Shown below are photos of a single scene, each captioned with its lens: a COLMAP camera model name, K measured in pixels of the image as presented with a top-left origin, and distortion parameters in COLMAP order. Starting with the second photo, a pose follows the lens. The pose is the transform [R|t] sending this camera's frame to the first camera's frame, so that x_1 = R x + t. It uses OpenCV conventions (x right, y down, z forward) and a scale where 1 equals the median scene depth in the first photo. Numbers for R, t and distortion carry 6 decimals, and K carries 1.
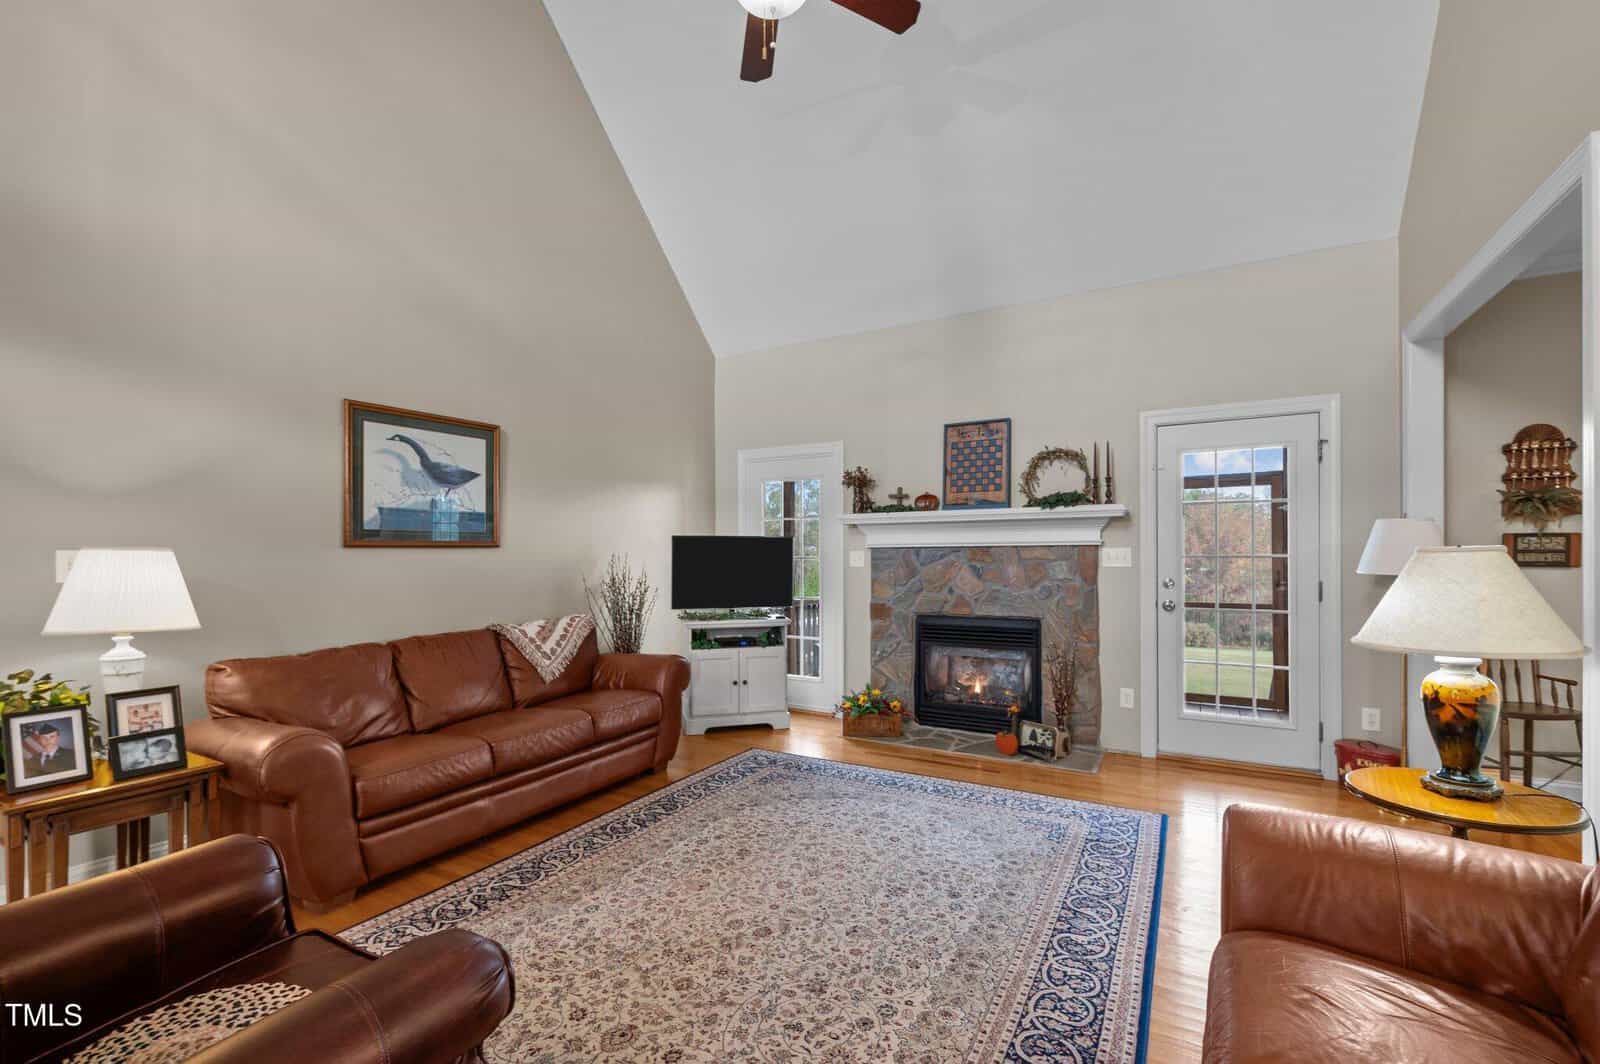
lens RADIAL K [[705.0, 0, 775.3], [0, 705.0, 549.0], [0, 0, 1]] dist [0.012955, -0.000029]
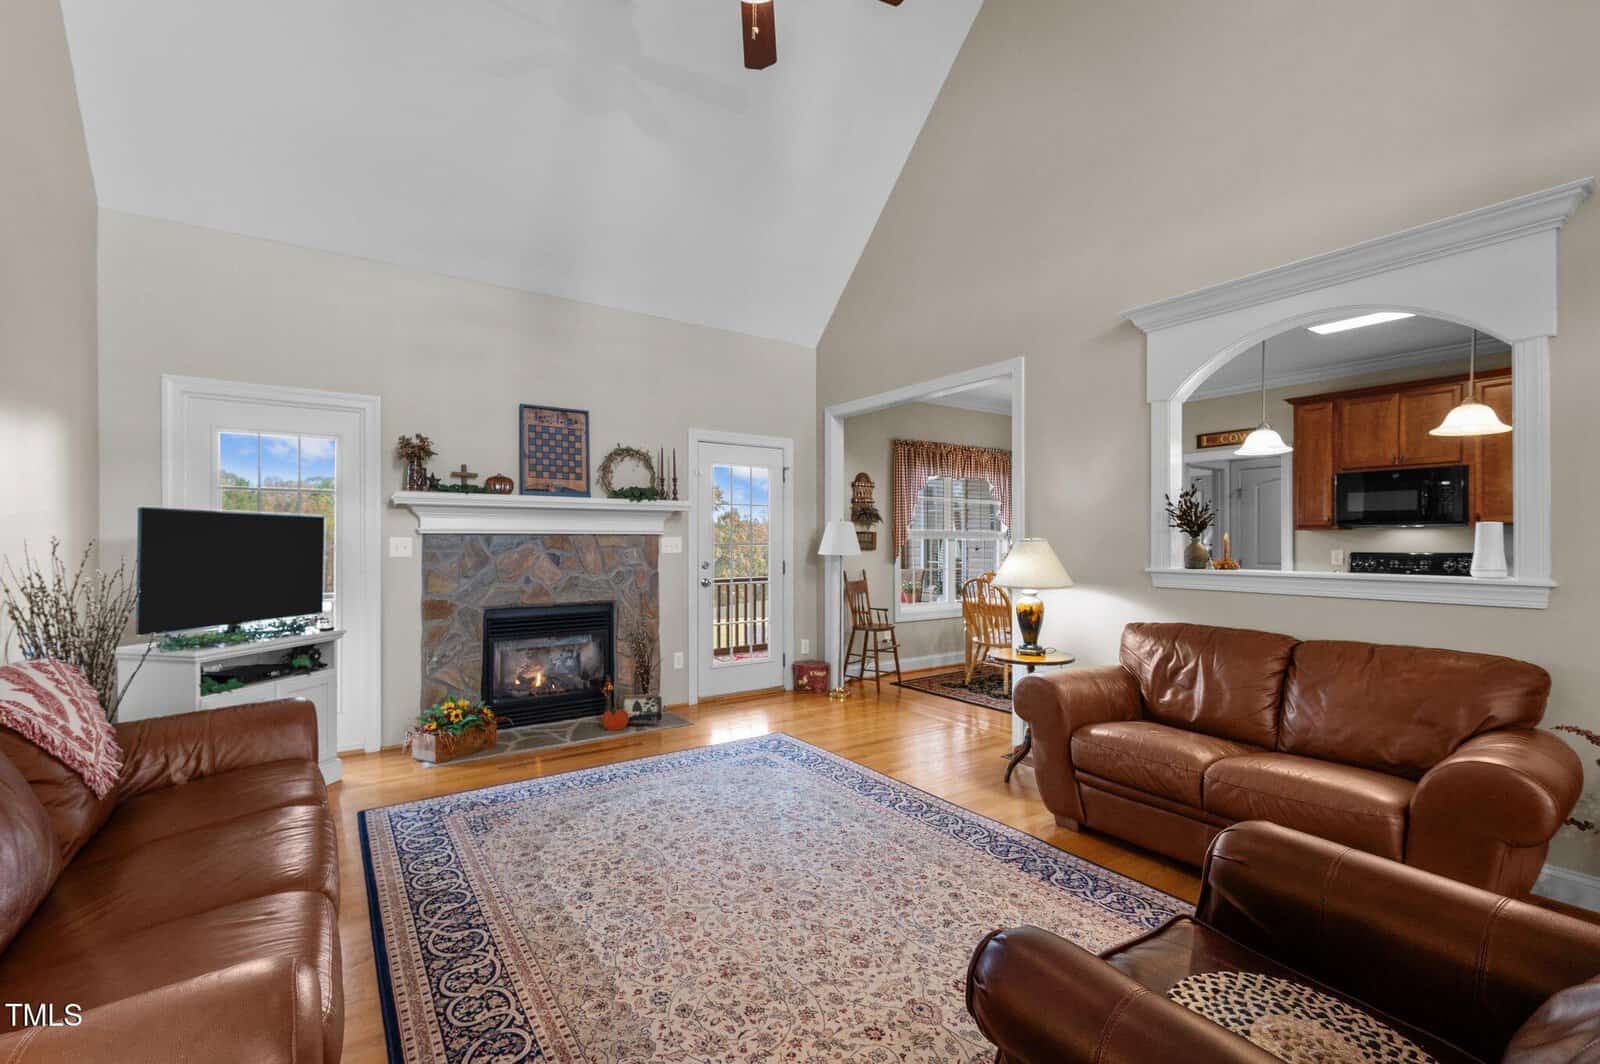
lens RADIAL K [[696.3, 0, 800.0], [0, 696.3, 532.0], [0, 0, 1]] dist [0.011055, 0.000045]
pose [[0.418275, 0.017424, 0.908153, -0.520381], [-0.008502, 0.999847, -0.015268, 0.006501], [-0.908281, -0.001335, 0.418359, 0.315738]]
